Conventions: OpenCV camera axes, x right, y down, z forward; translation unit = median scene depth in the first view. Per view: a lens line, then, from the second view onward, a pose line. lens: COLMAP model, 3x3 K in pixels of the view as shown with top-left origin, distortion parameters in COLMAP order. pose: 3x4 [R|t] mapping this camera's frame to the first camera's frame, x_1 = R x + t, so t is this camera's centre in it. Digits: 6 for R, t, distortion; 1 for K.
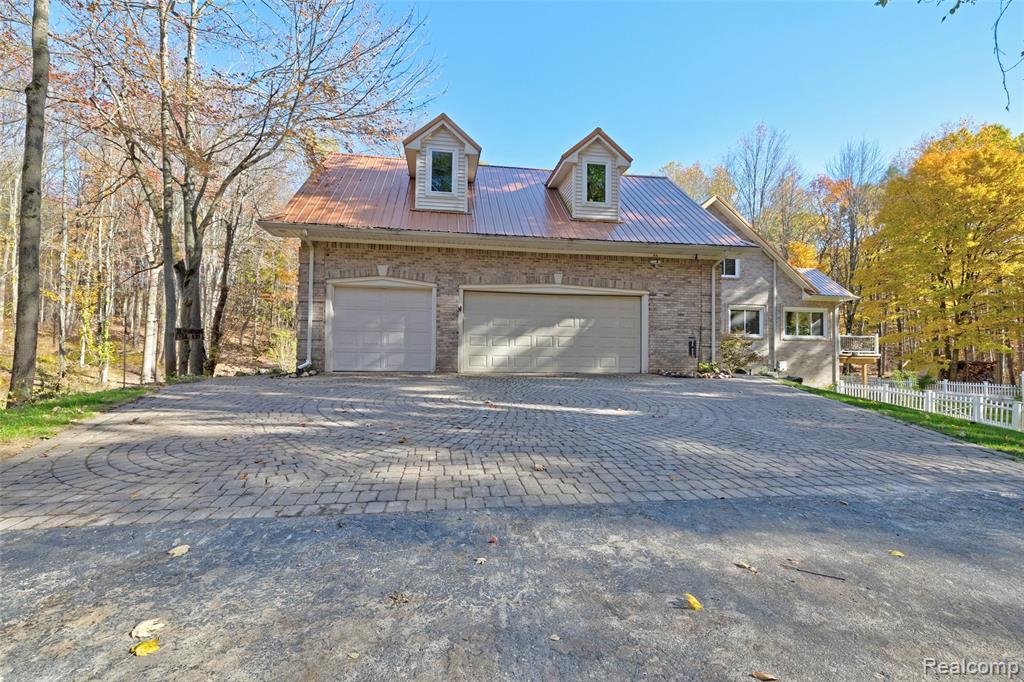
lens RADIAL K [[447.0, 0, 506.4], [0, 447.0, 335.8], [0, 0, 1]] dist [-0.000495, -0.000400]
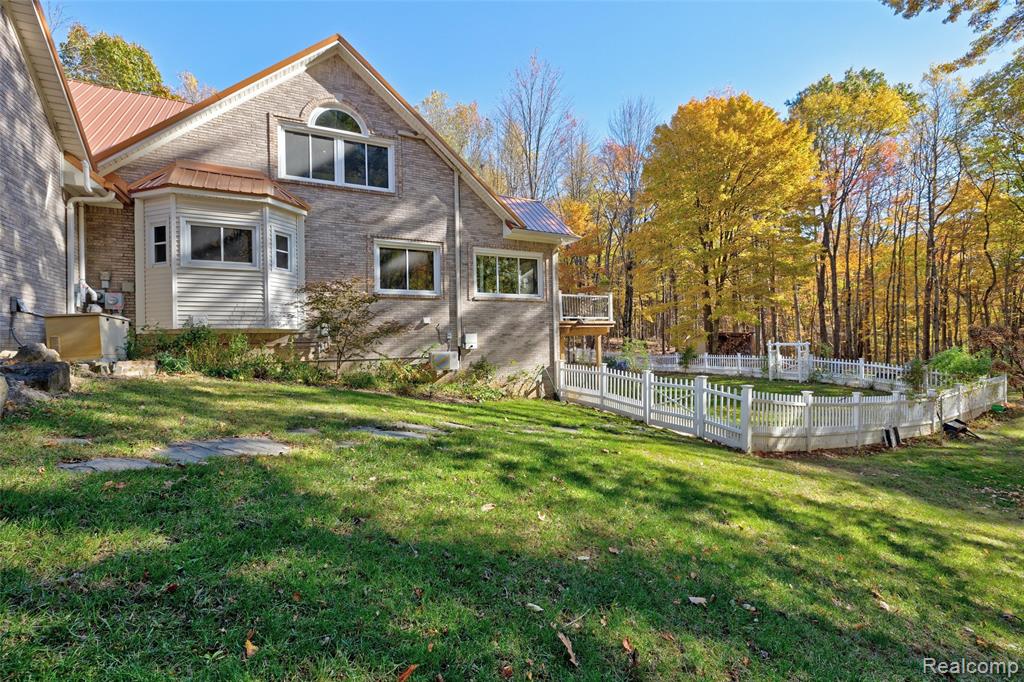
lens RADIAL K [[447.0, 0, 517.3], [0, 447.0, 344.4], [0, 0, 1]] dist [-0.000495, -0.000400]
pose [[0.943357, -0.033953, 0.330036, 0.464265], [0.018743, 0.998615, 0.049159, 0.041352], [-0.331248, -0.040189, 0.942687, 0.381697]]
